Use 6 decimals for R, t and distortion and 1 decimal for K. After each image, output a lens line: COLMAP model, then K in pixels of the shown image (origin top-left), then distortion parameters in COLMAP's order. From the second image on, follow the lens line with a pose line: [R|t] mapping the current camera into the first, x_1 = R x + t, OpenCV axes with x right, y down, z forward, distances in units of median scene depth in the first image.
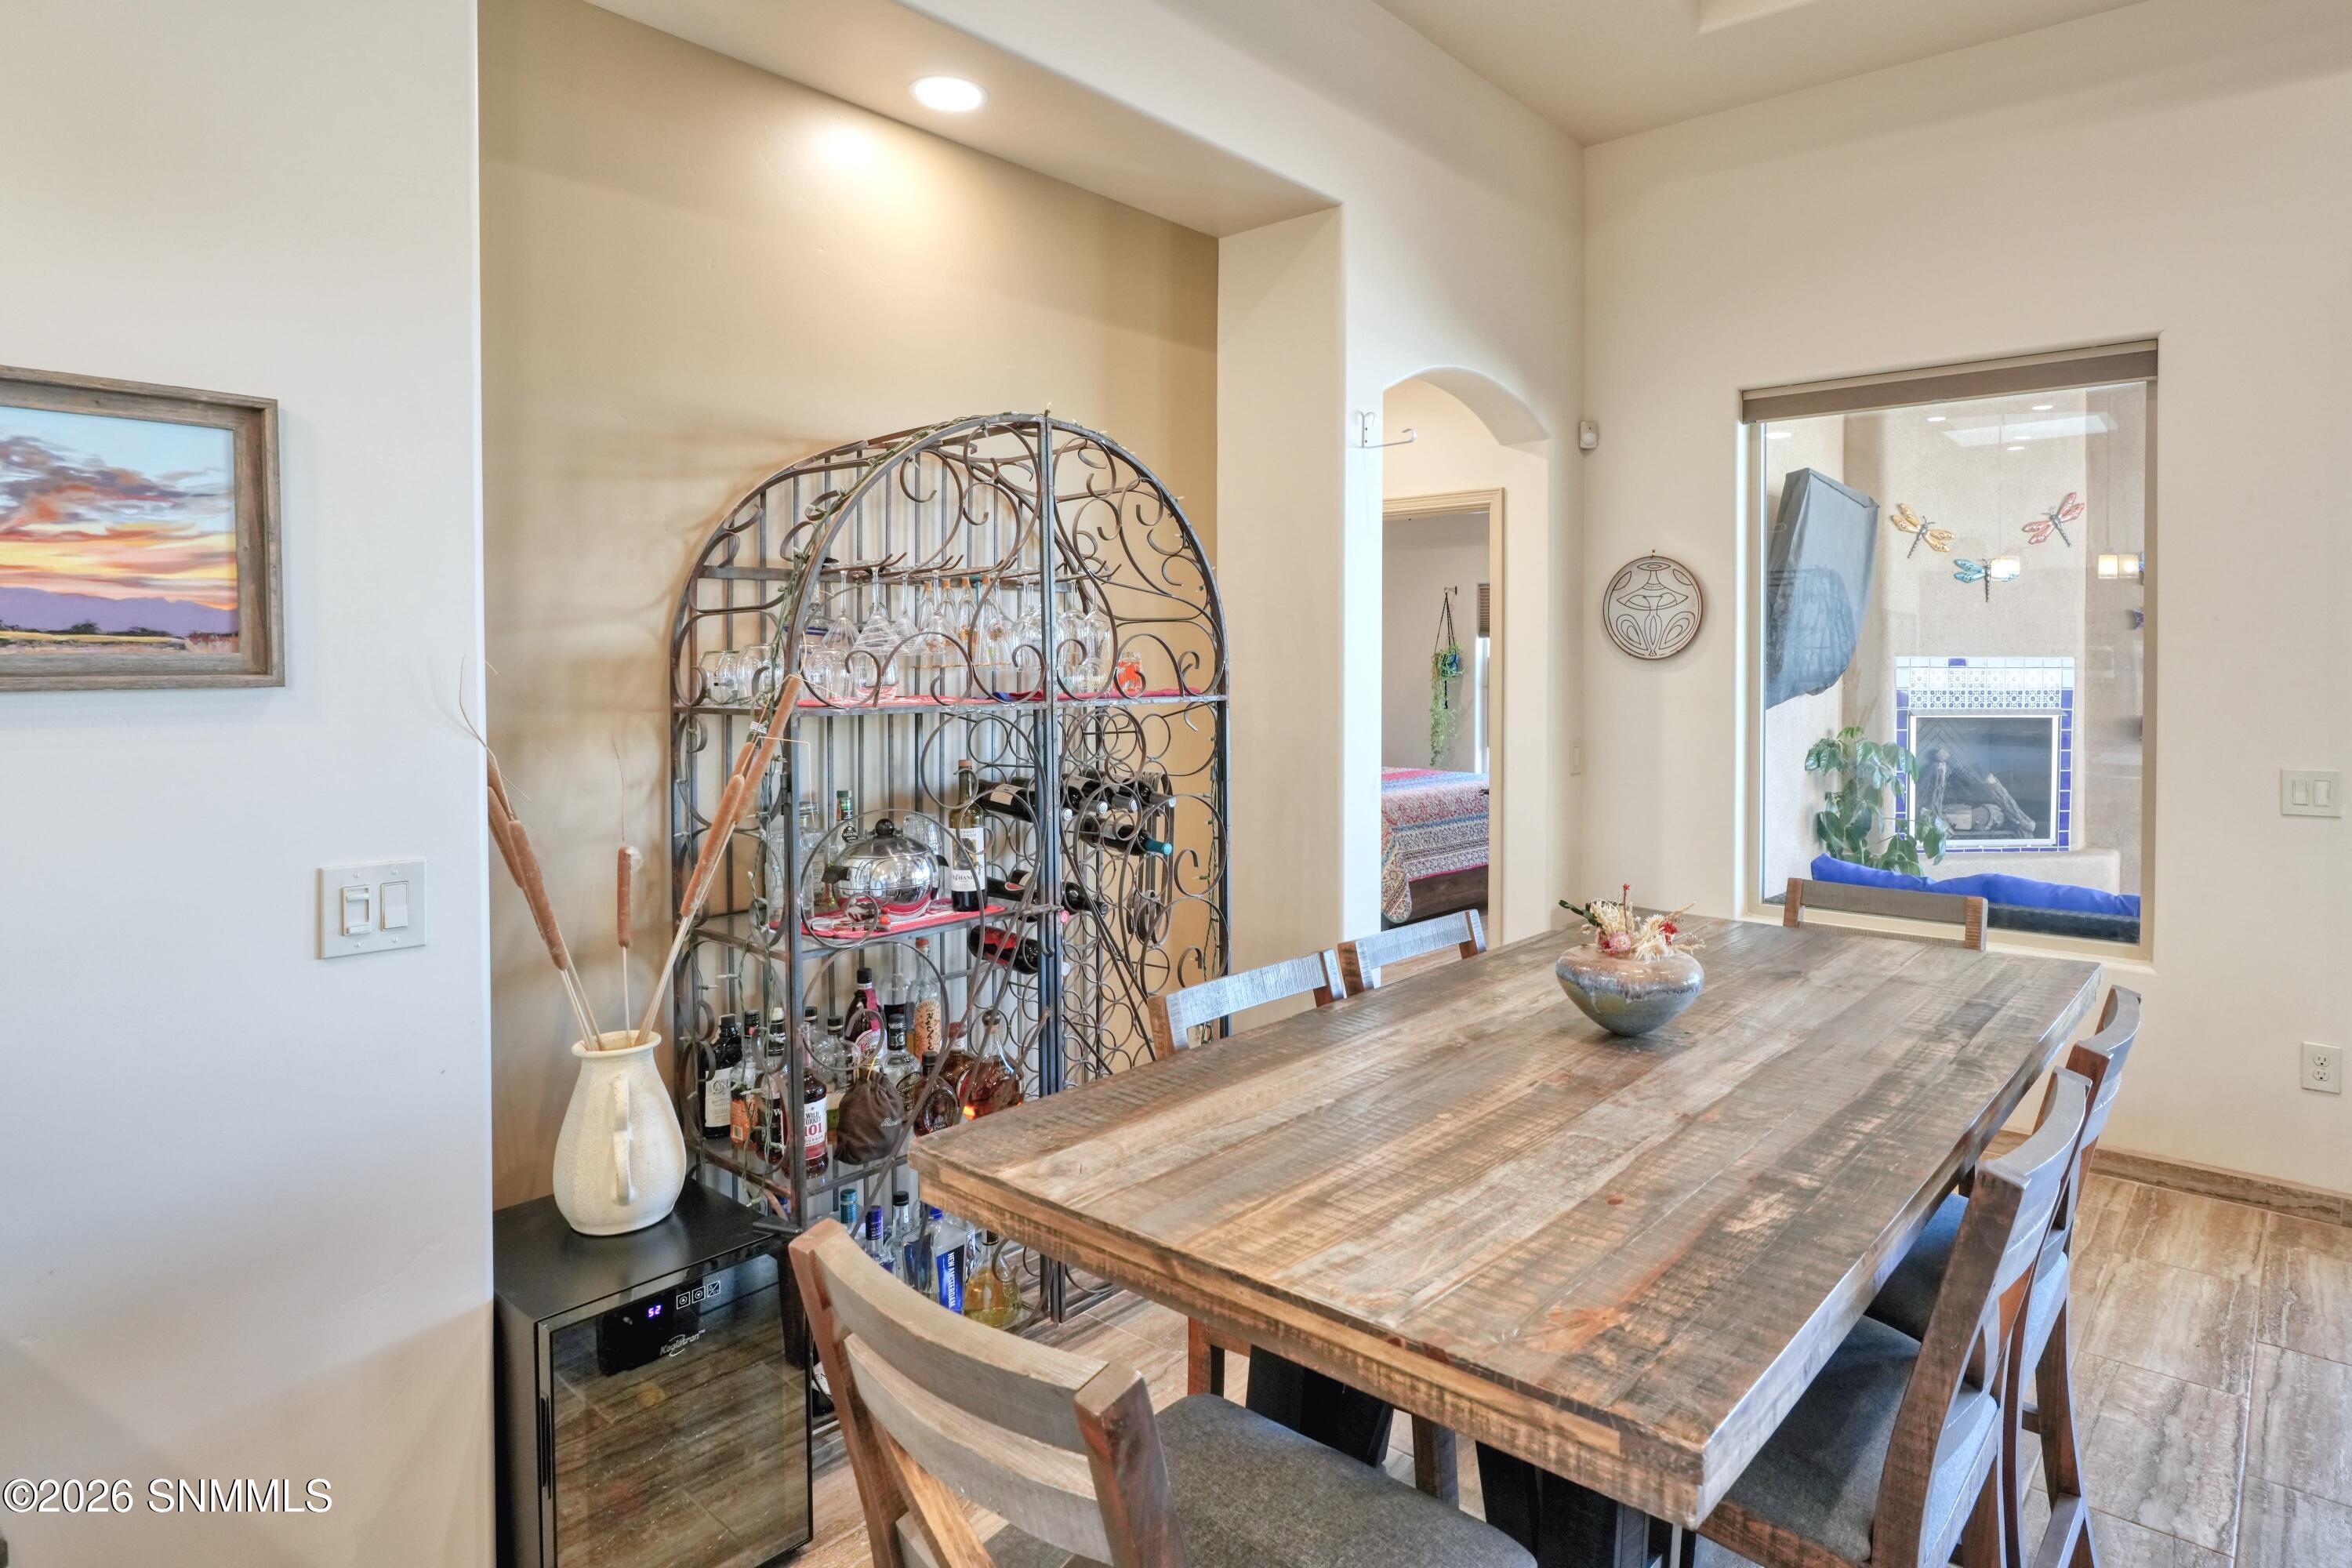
lens RADIAL K [[1303.2, 0, 1291.8], [0, 1303.2, 690.9], [0, 0, 1]] dist [-0.013978, 0.001457]
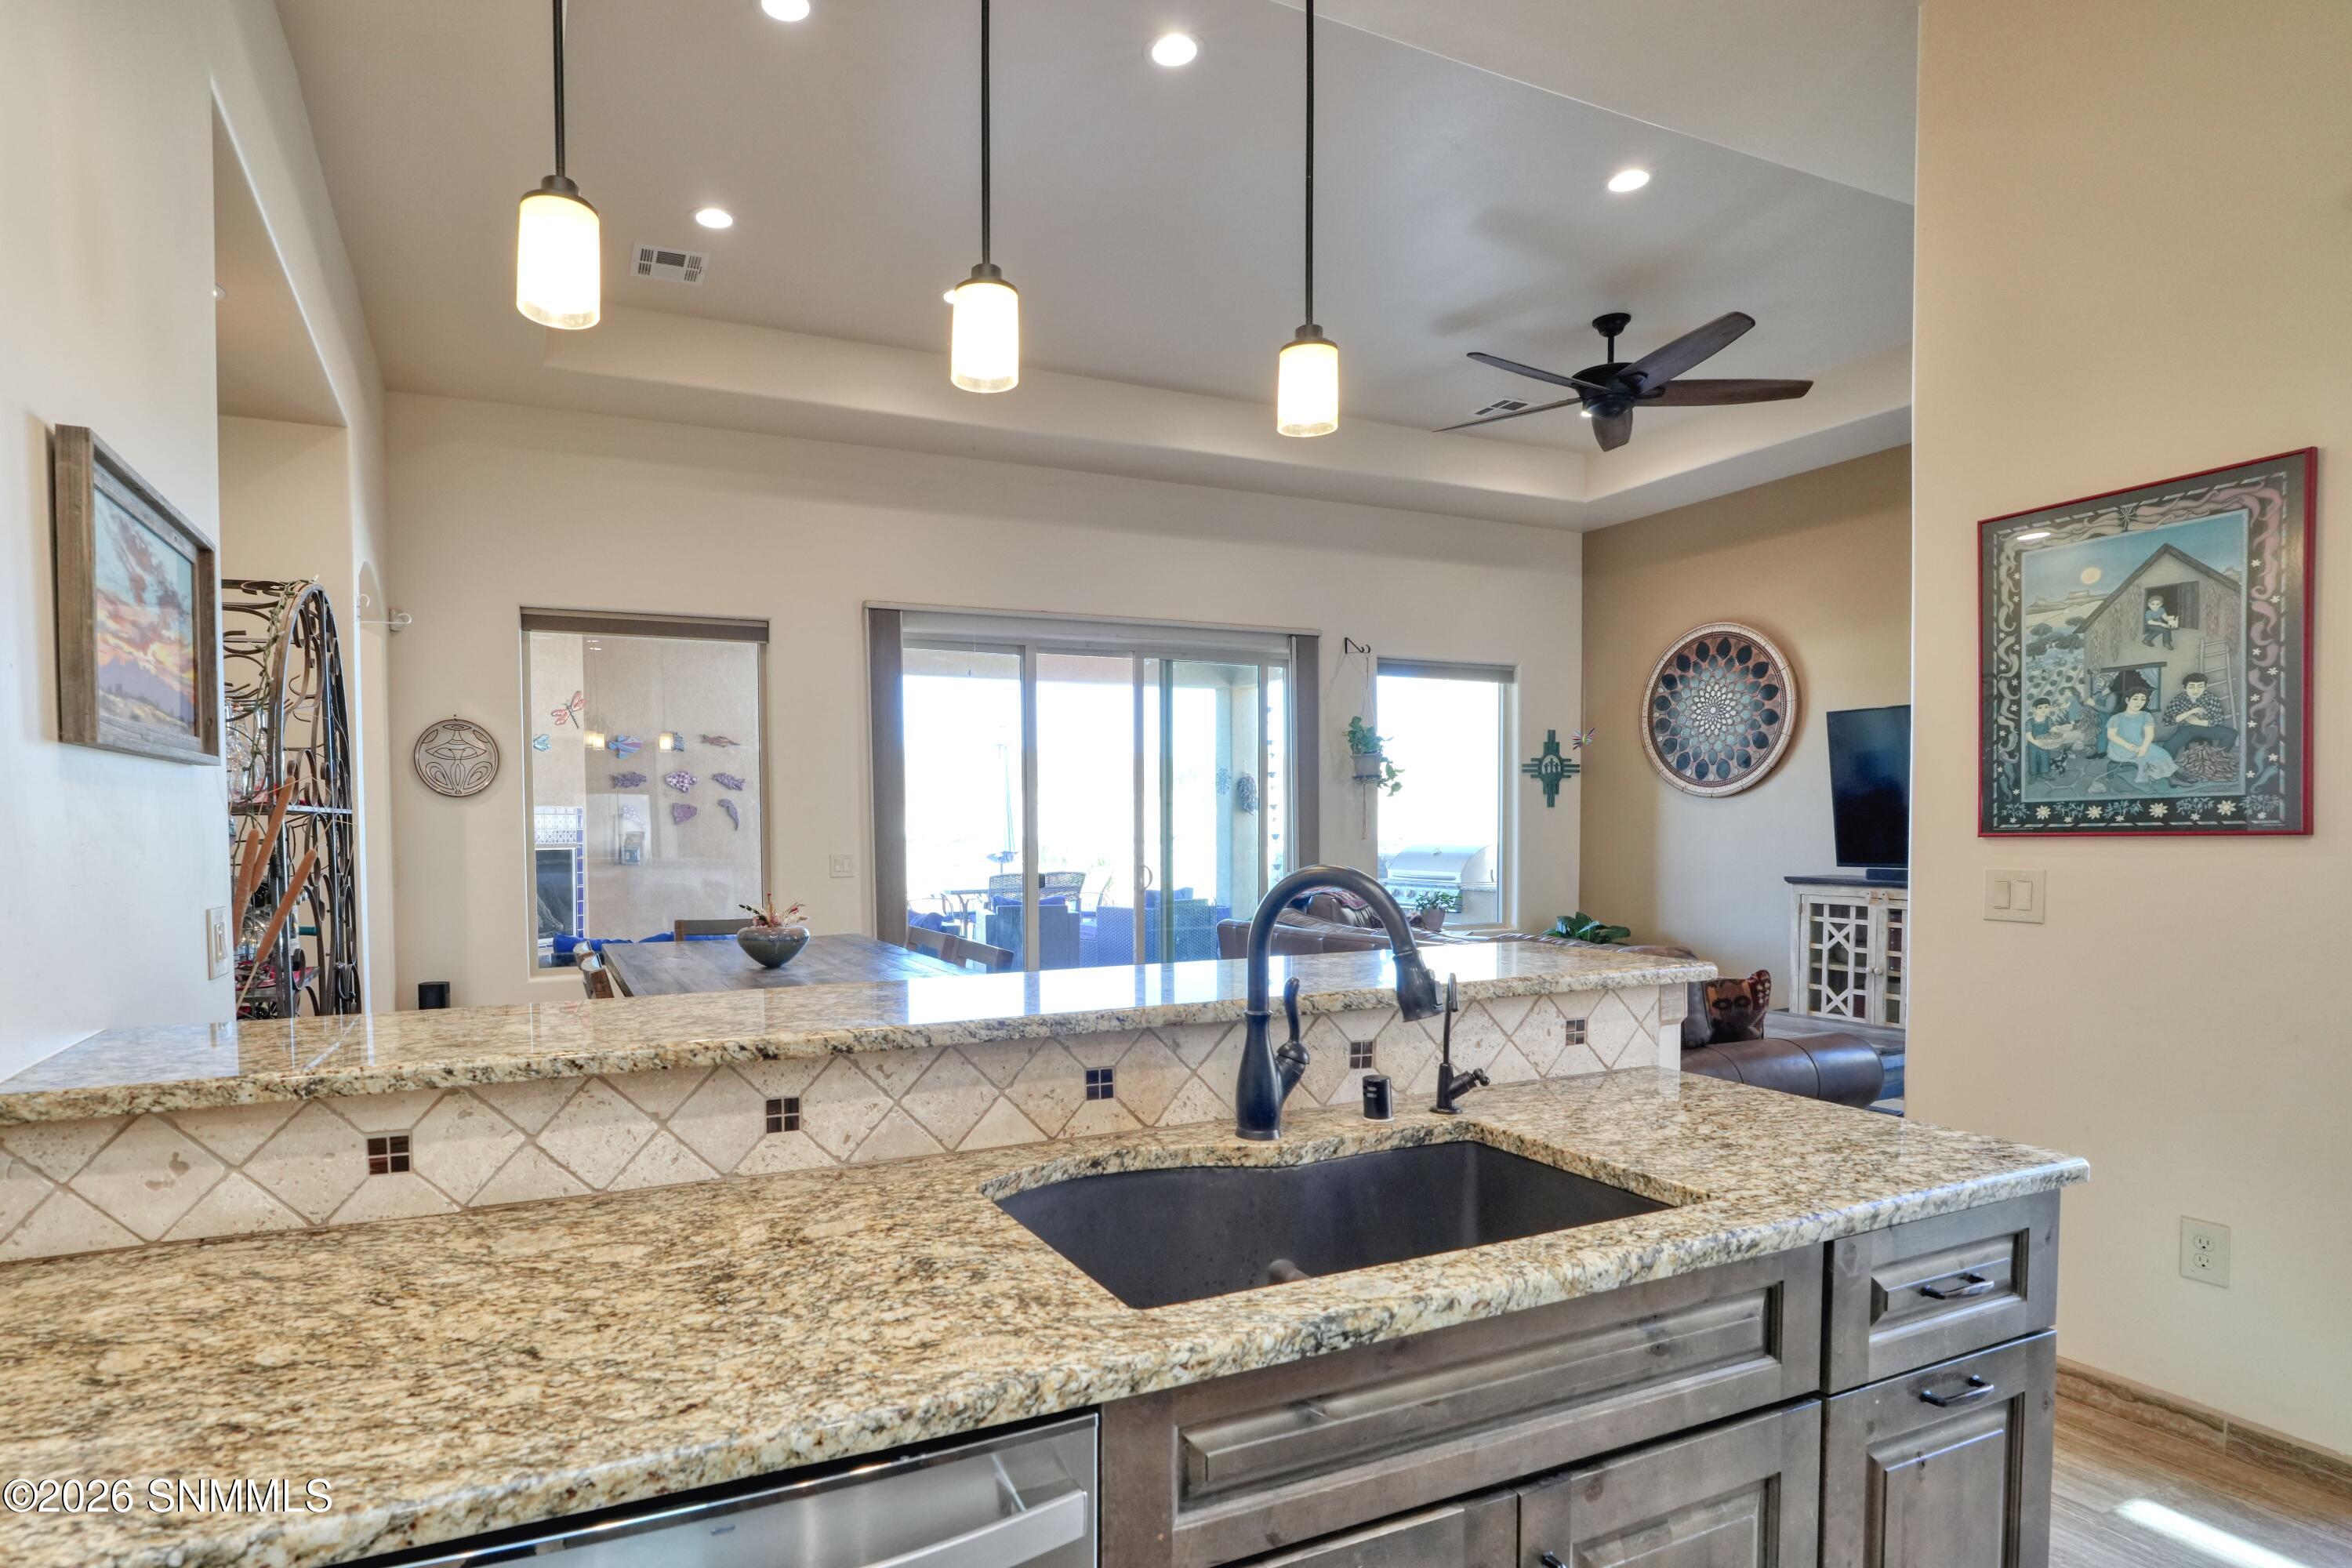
lens RADIAL K [[1220.1, 0, 1037.7], [0, 1220.1, 872.8], [0, 0, 1]] dist [-0.028566, 0.013033]
pose [[0.473714, -0.036965, 0.879903, -0.557297], [0.024964, 0.999281, 0.028540, 0.034228], [-0.880325, 0.008446, 0.474296, -0.119156]]
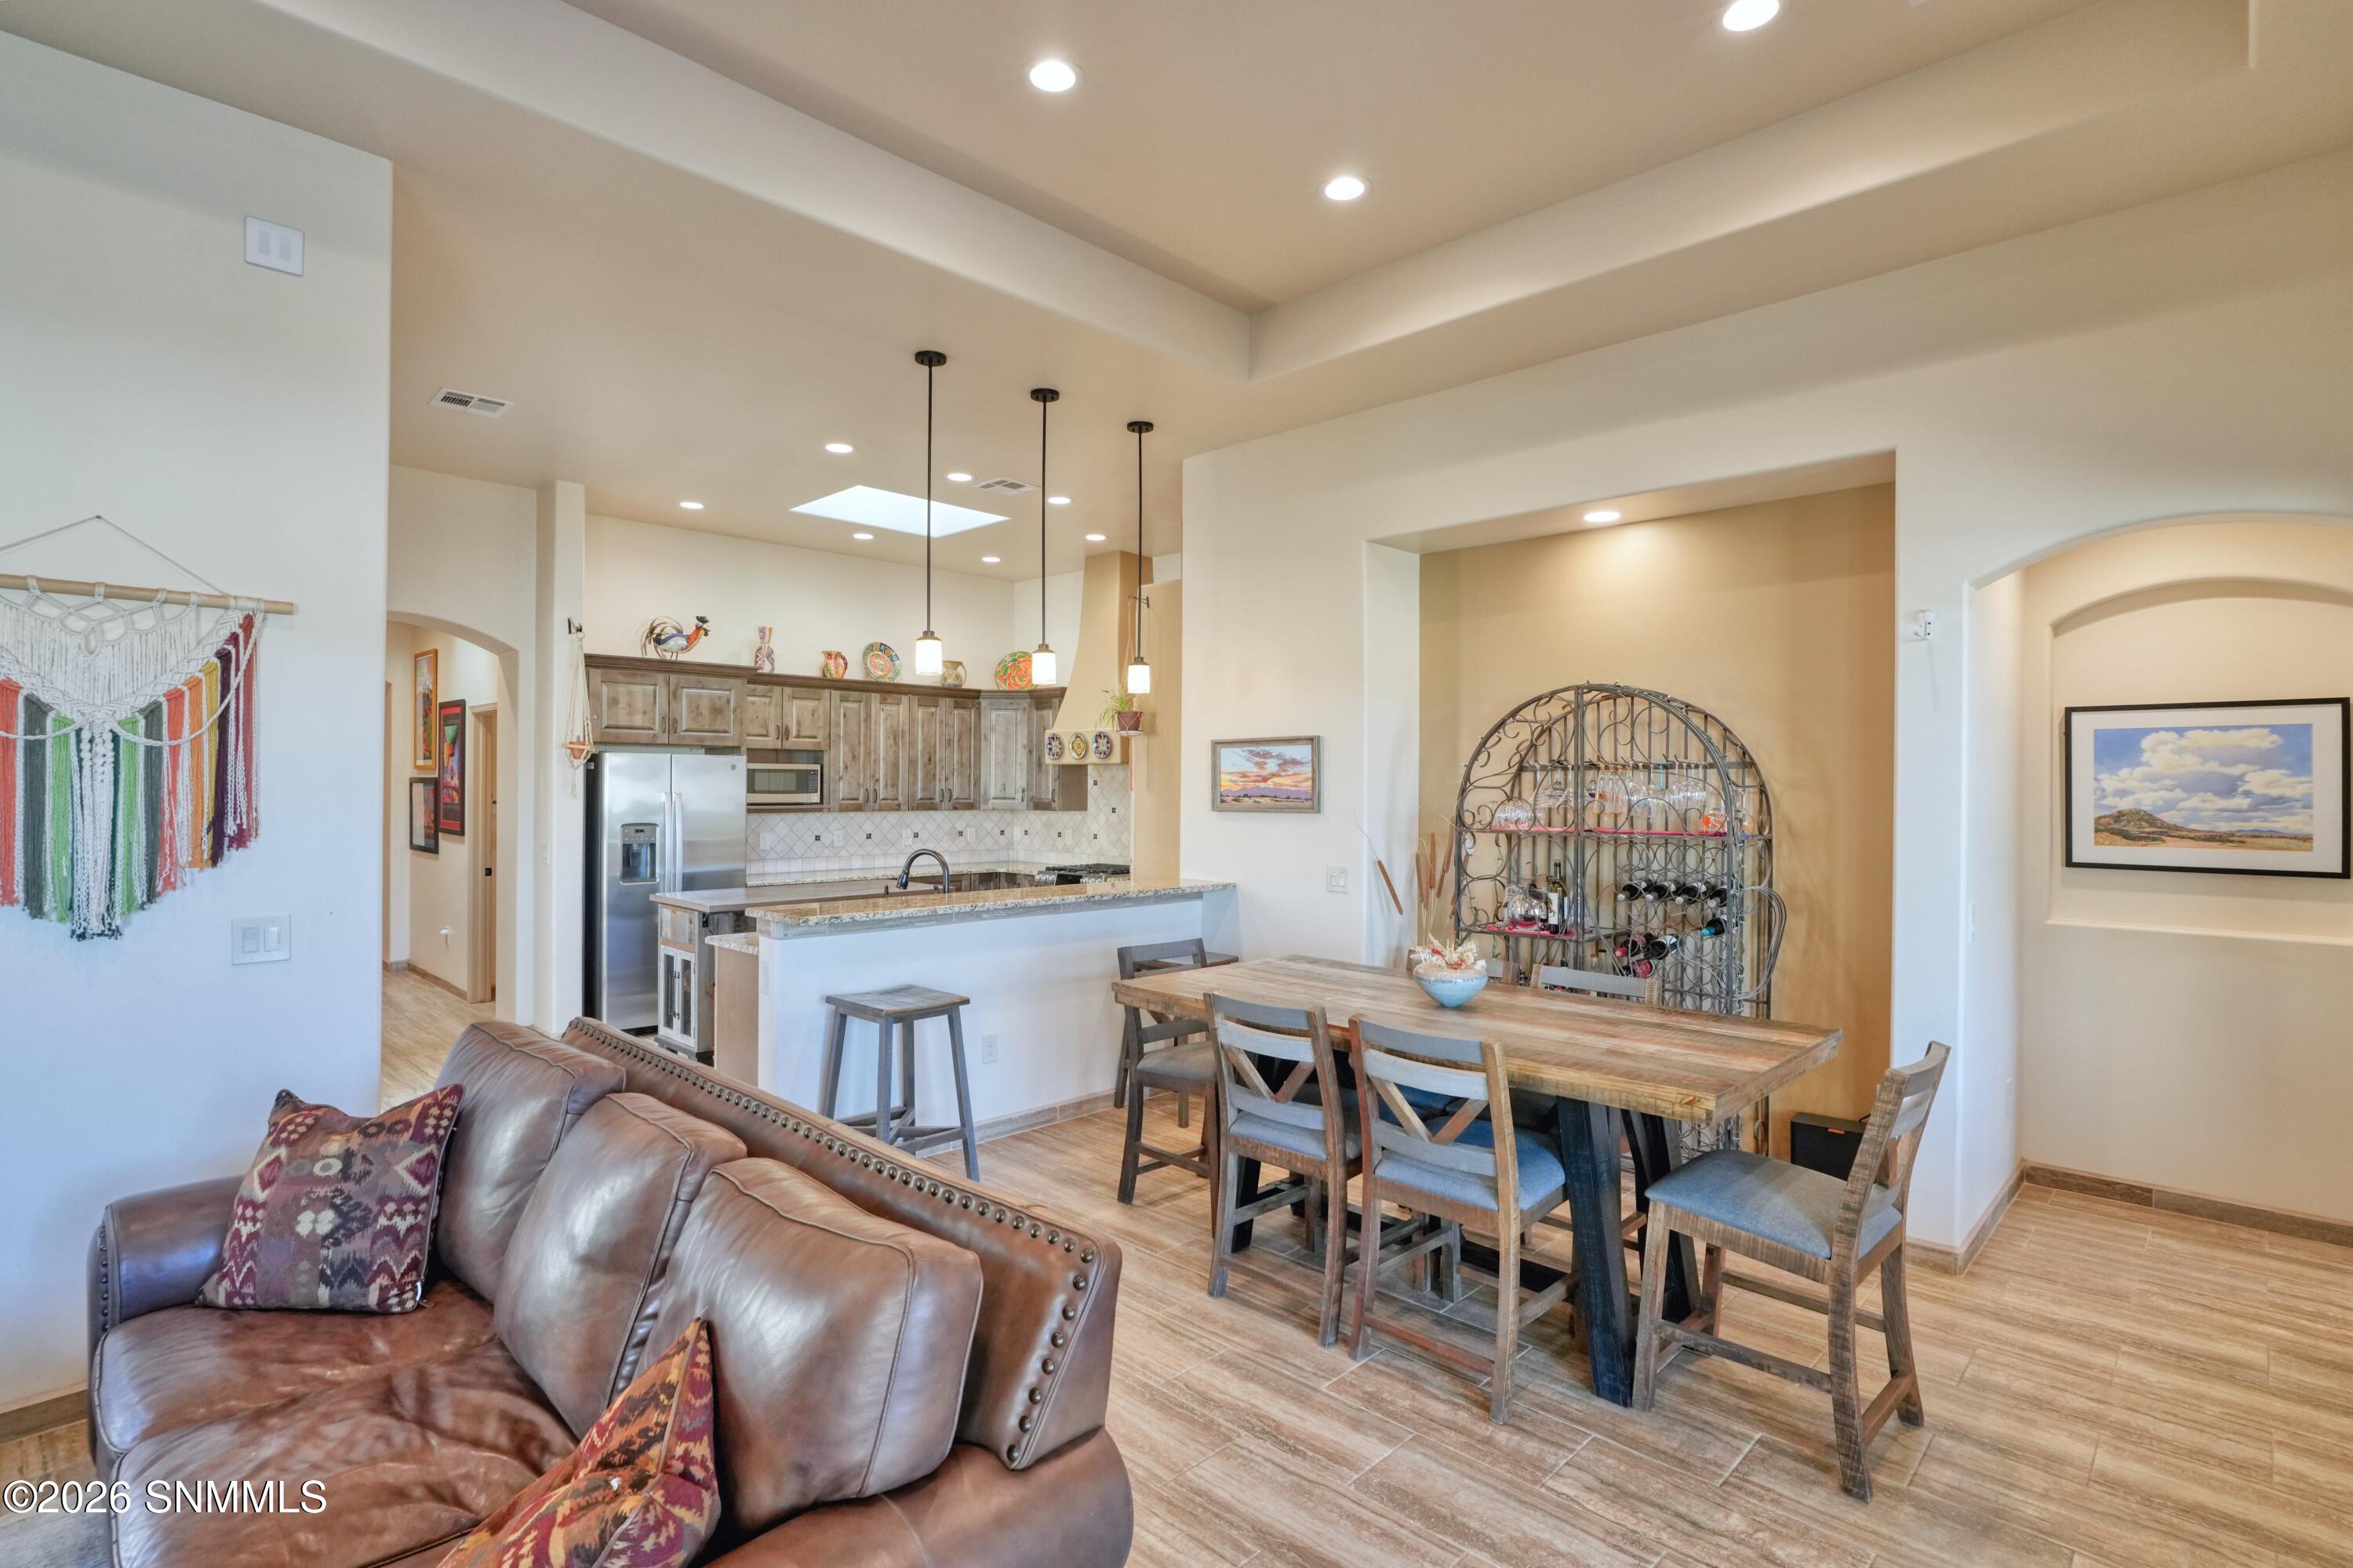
lens RADIAL K [[1140.2, 0, 1153.3], [0, 1140.2, 779.1], [0, 0, 1]] dist [-0.015628, 0.001015]
pose [[-0.111315, -0.004656, -0.993774, 0.949149], [-0.026305, 0.999652, -0.001737, -0.031489], [0.993437, 0.025948, -0.111399, 0.342309]]
